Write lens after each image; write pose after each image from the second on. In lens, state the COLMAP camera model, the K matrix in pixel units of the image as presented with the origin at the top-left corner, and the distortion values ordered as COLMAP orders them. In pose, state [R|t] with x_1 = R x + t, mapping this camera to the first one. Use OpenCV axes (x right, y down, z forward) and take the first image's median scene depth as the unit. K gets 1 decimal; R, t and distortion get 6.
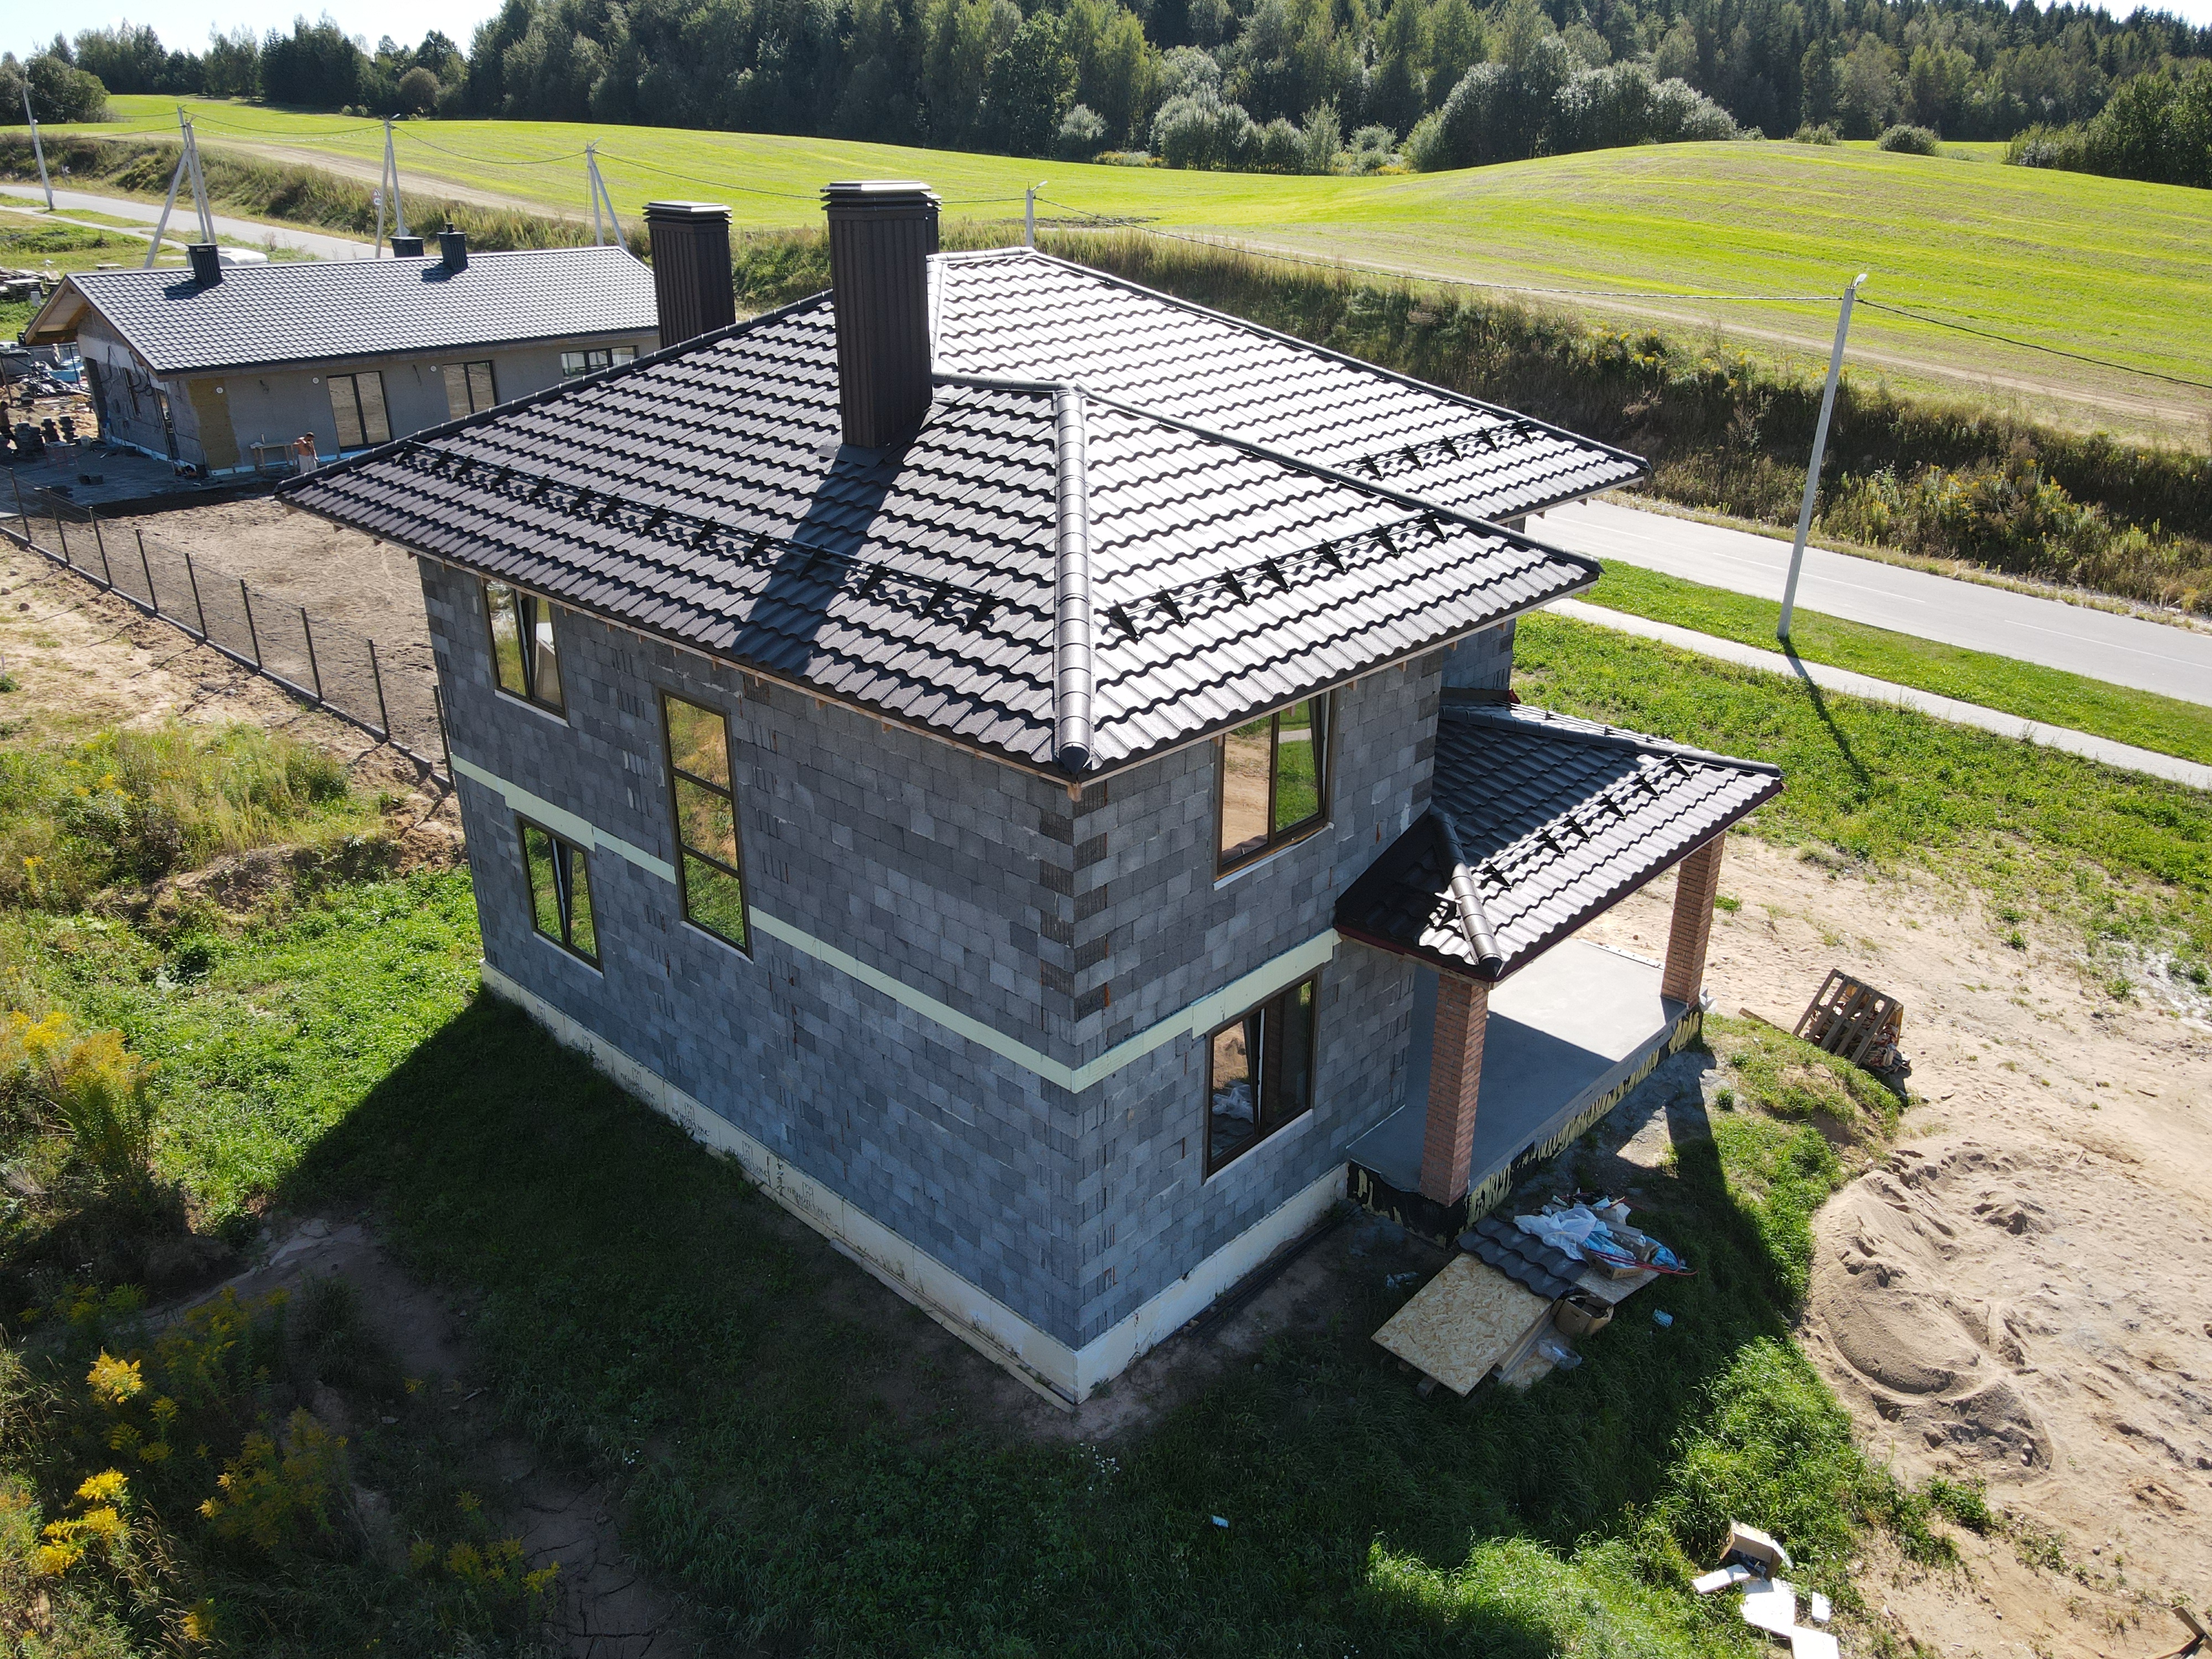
lens RADIAL K [[1605.4, 0, 1098.4], [0, 1605.4, 828.0], [0, 0, 1]] dist [0.022589, -0.007043]
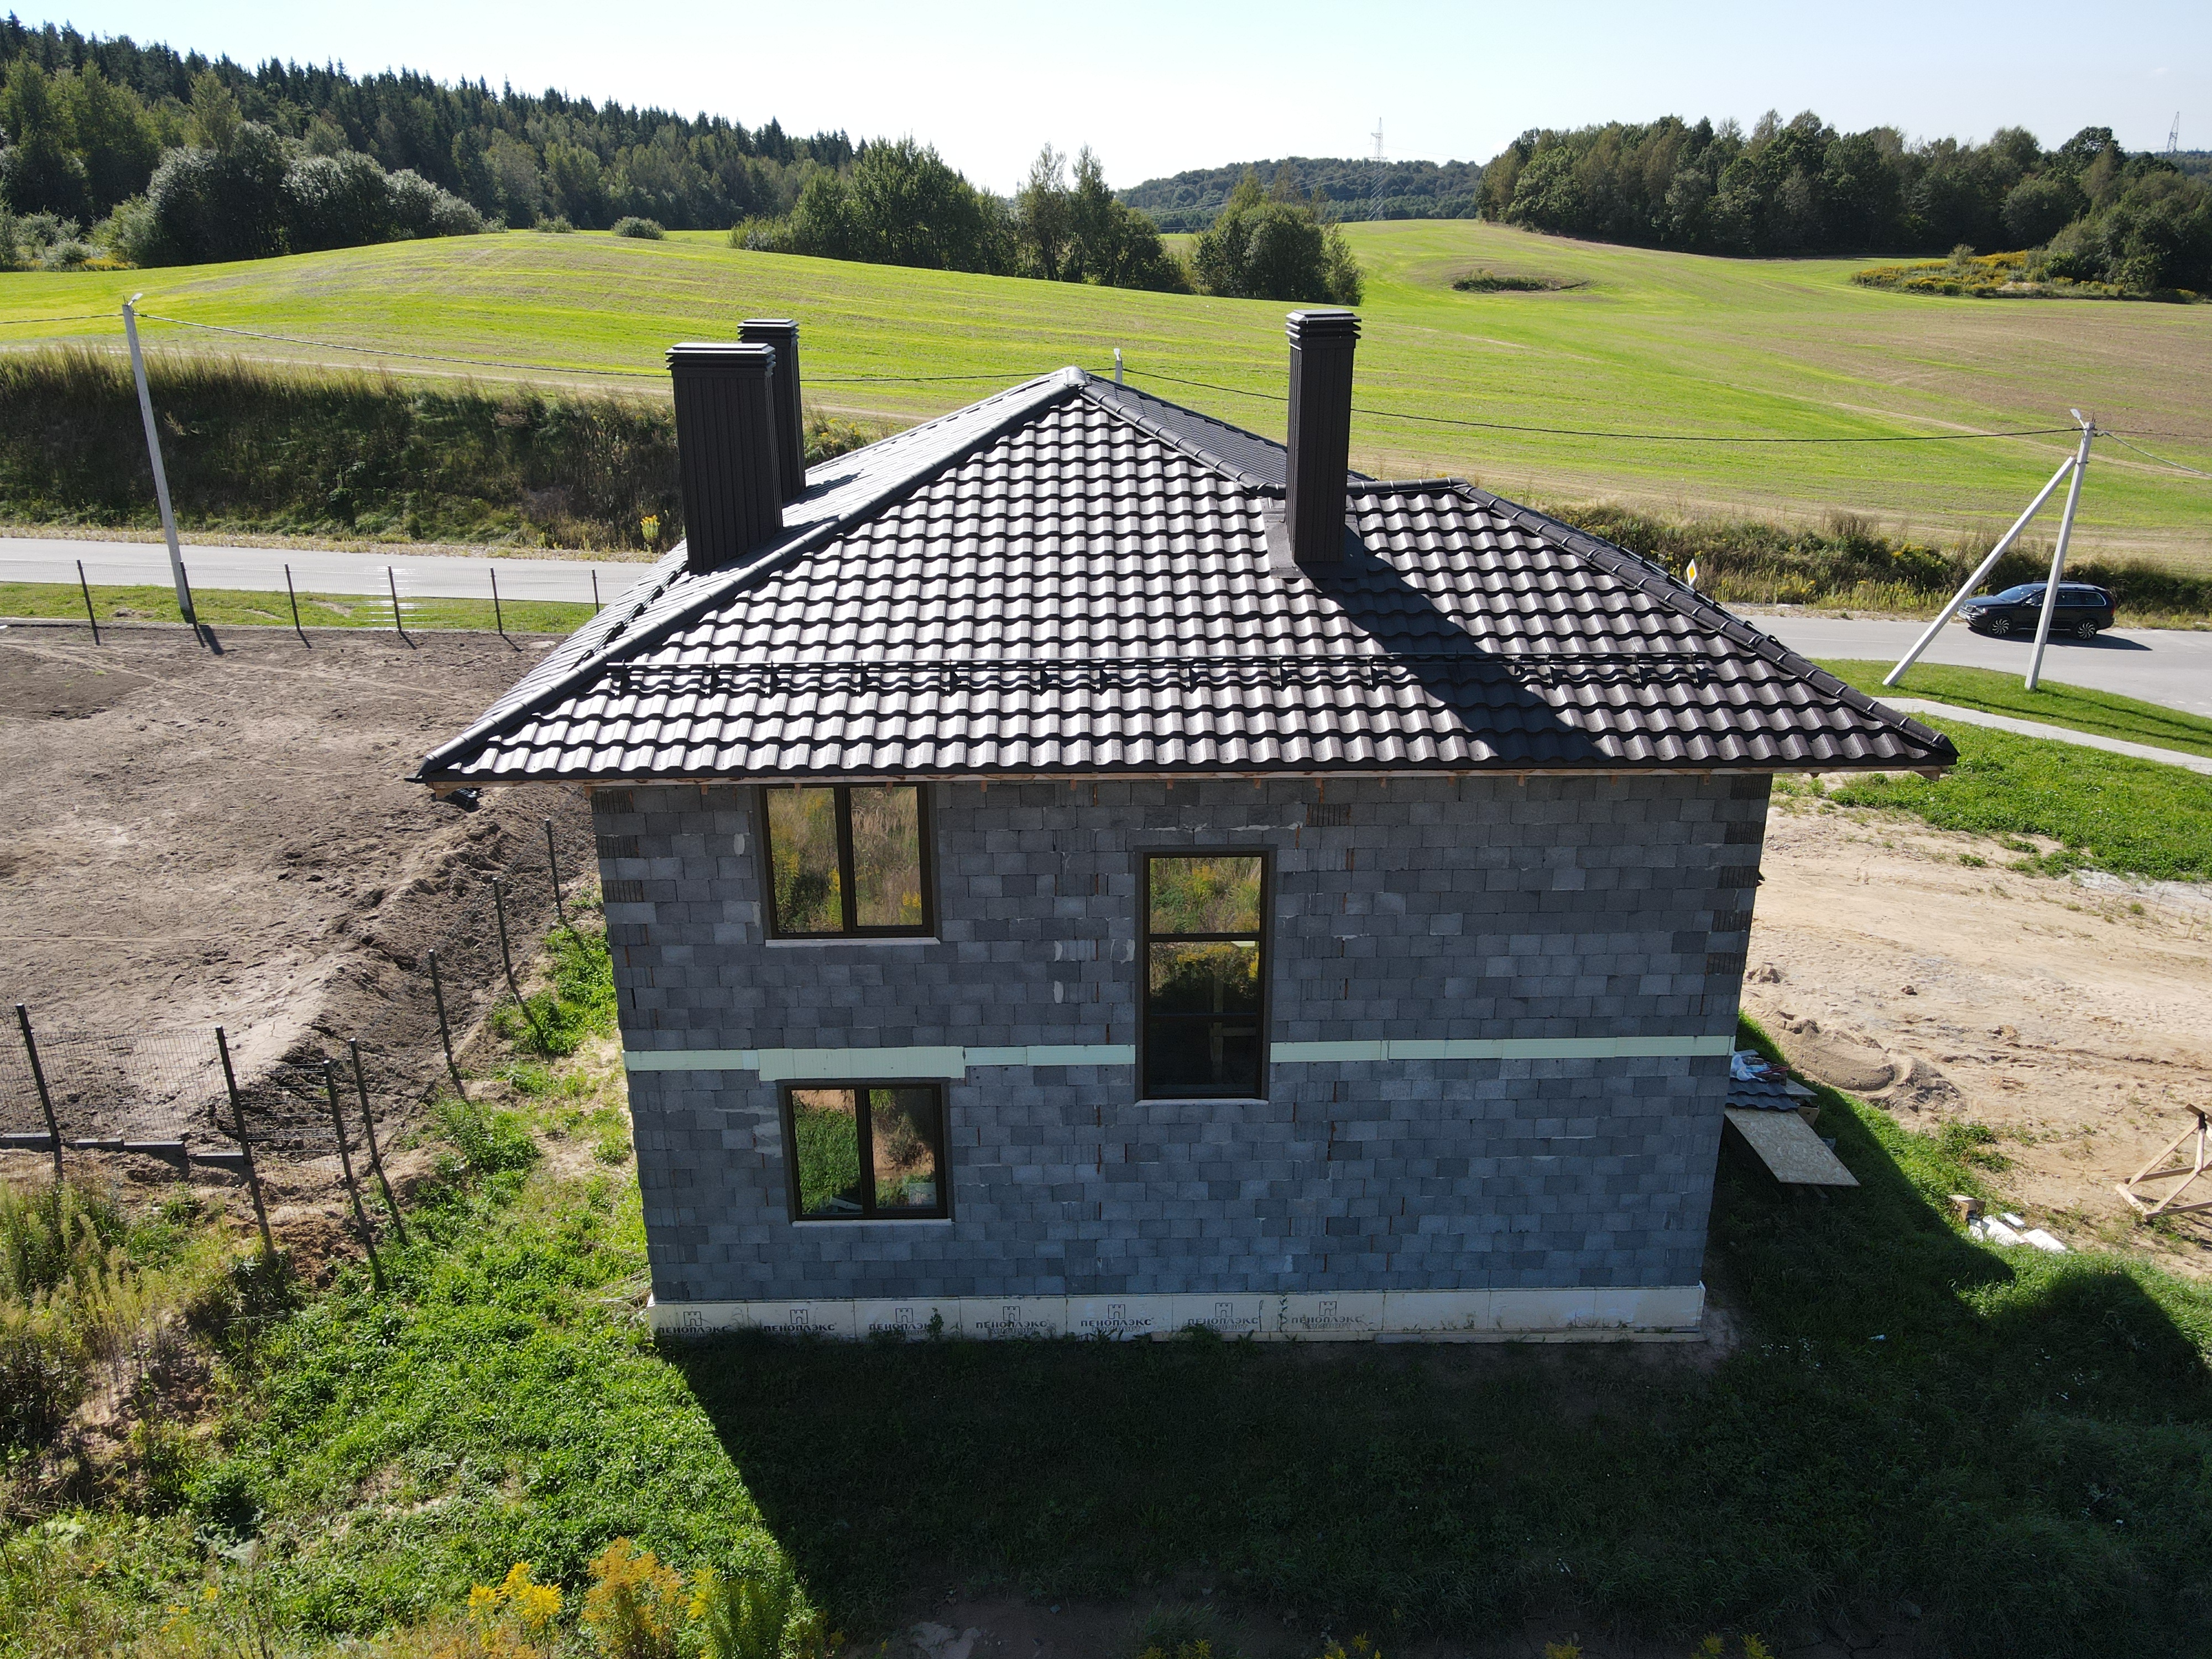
lens RADIAL K [[1605.4, 0, 1094.8], [0, 1605.4, 829.8], [0, 0, 1]] dist [0.022589, -0.007043]
pose [[0.717378, -0.254102, 0.648691, -0.306729], [0.282605, 0.957203, 0.062422, -0.057138], [-0.636791, 0.138543, 0.758487, 0.107433]]
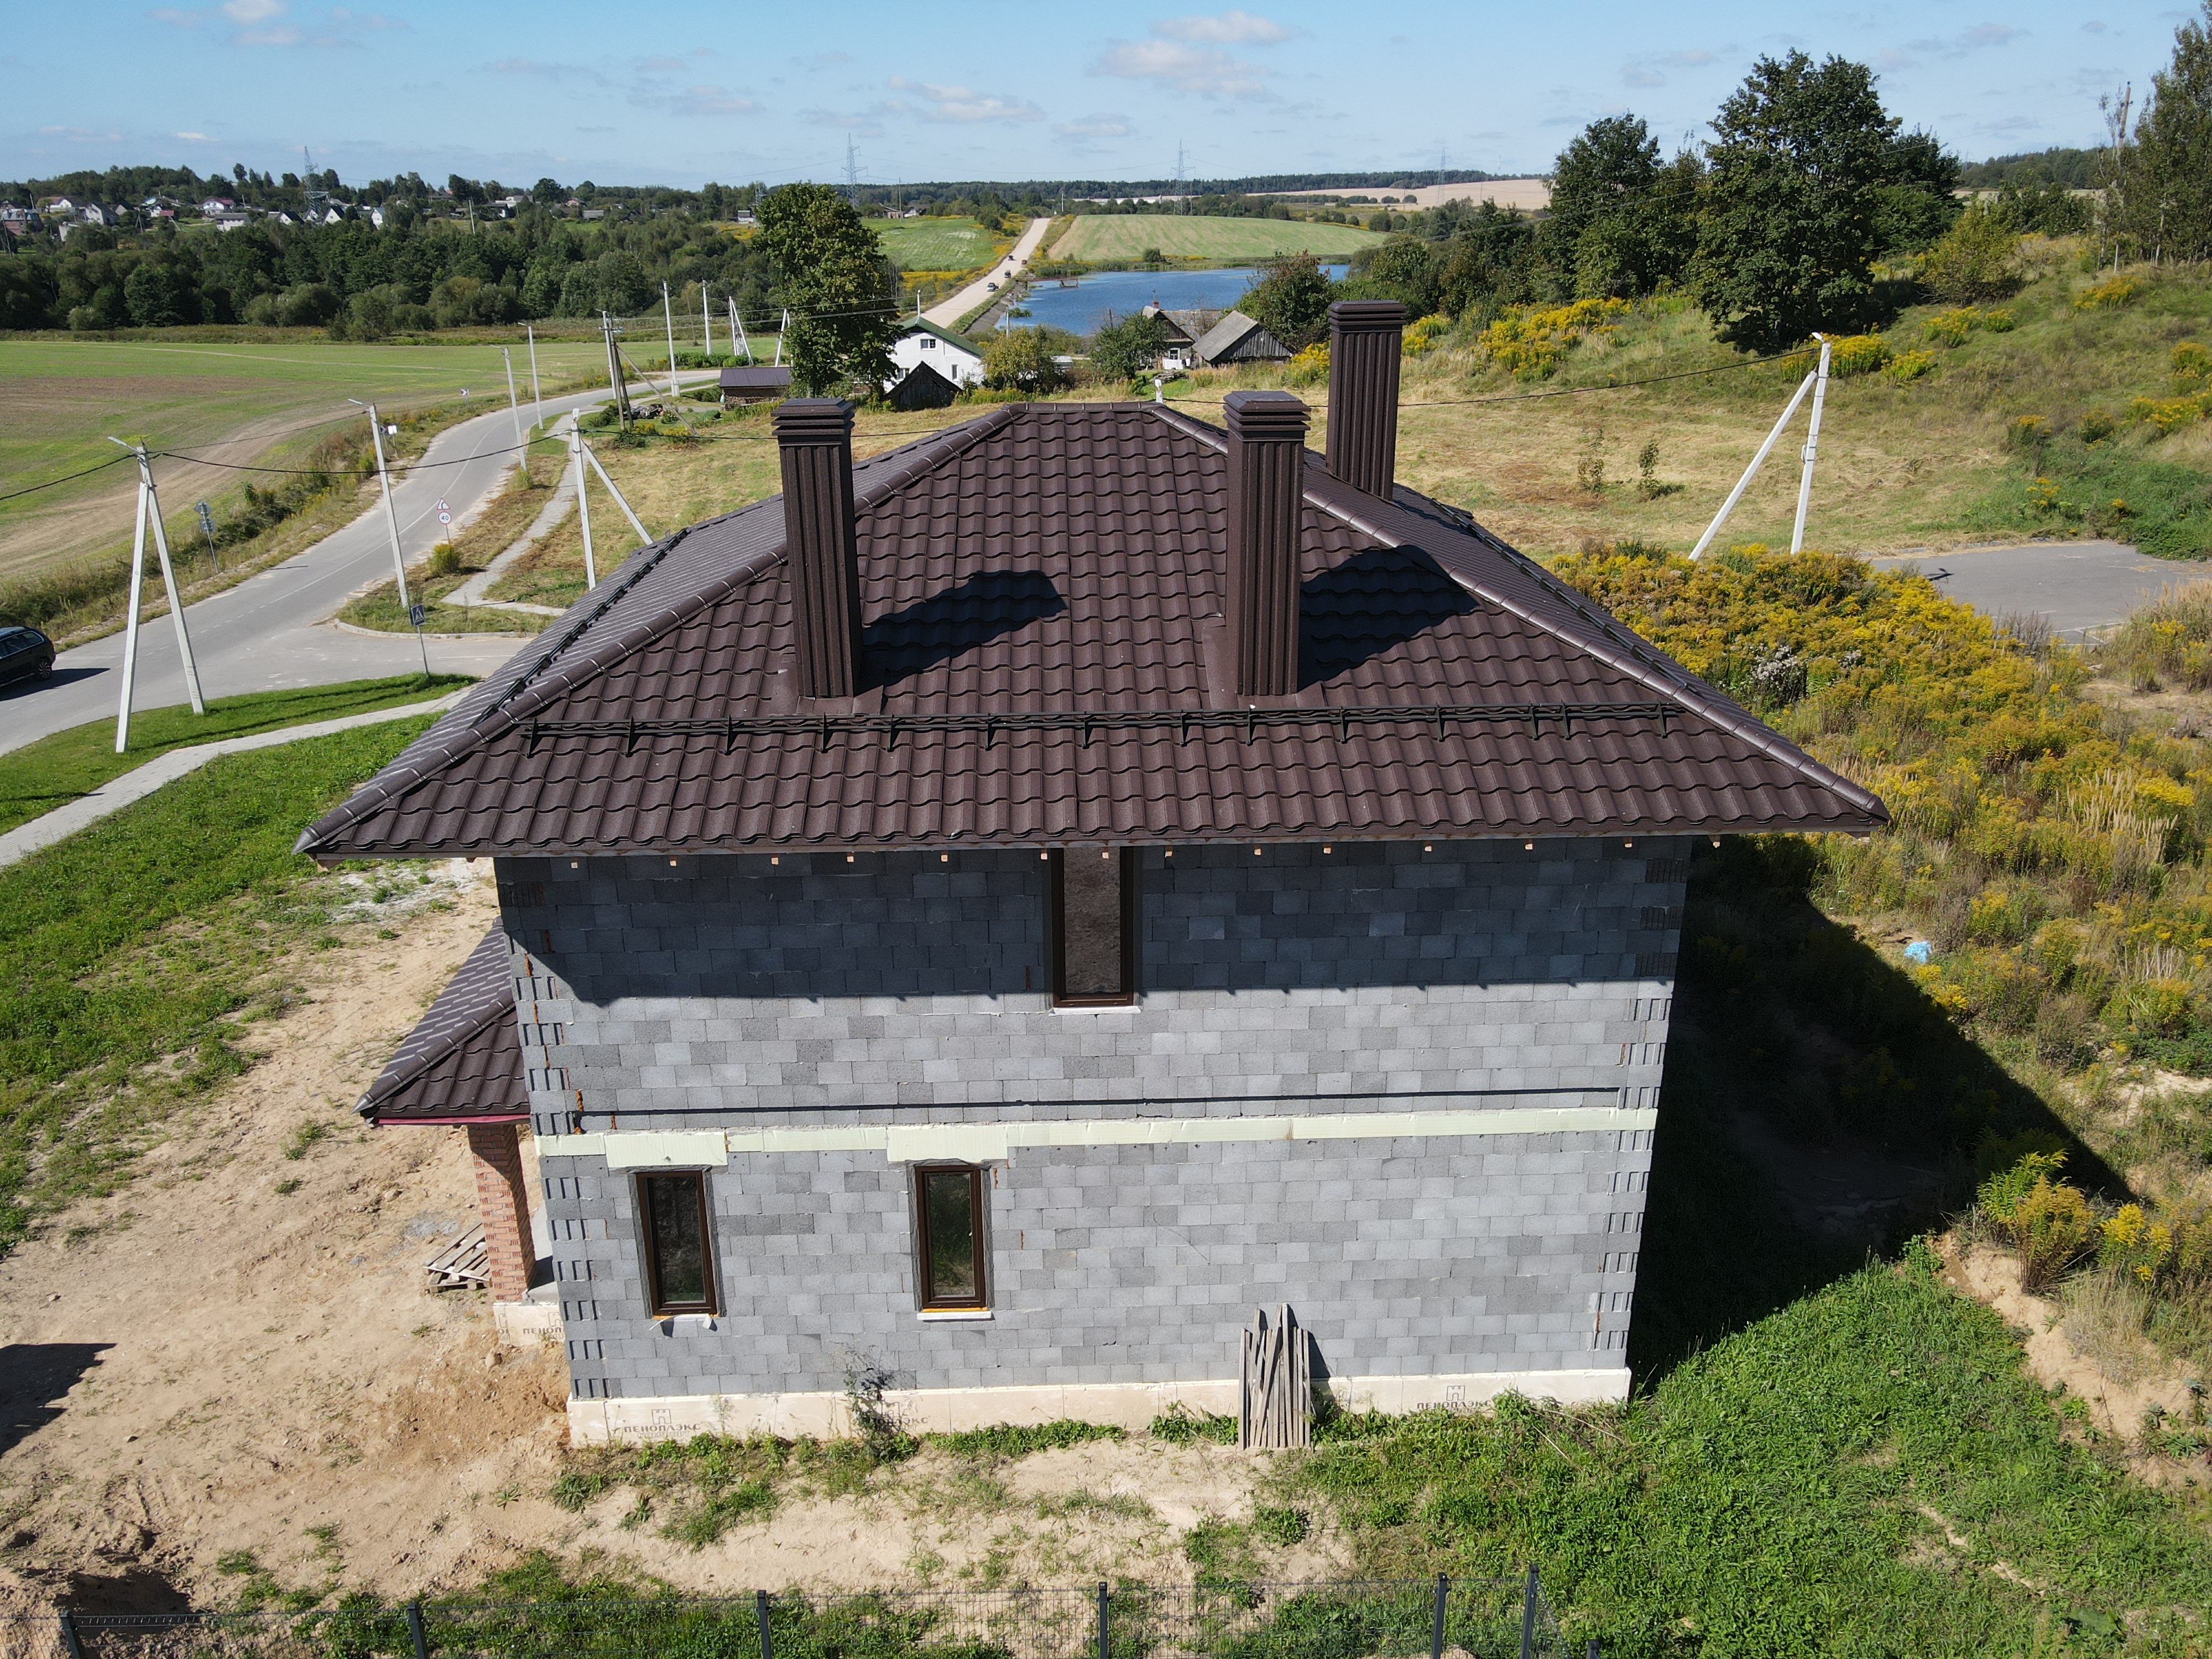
lens RADIAL K [[1605.4, 0, 1101.2], [0, 1605.4, 833.2], [0, 0, 1]] dist [0.022589, -0.007043]
pose [[-0.712273, -0.245410, 0.657603, -0.294268], [0.287470, 0.752712, 0.592272, -0.274740], [-0.640335, 0.610900, -0.465588, 0.604061]]
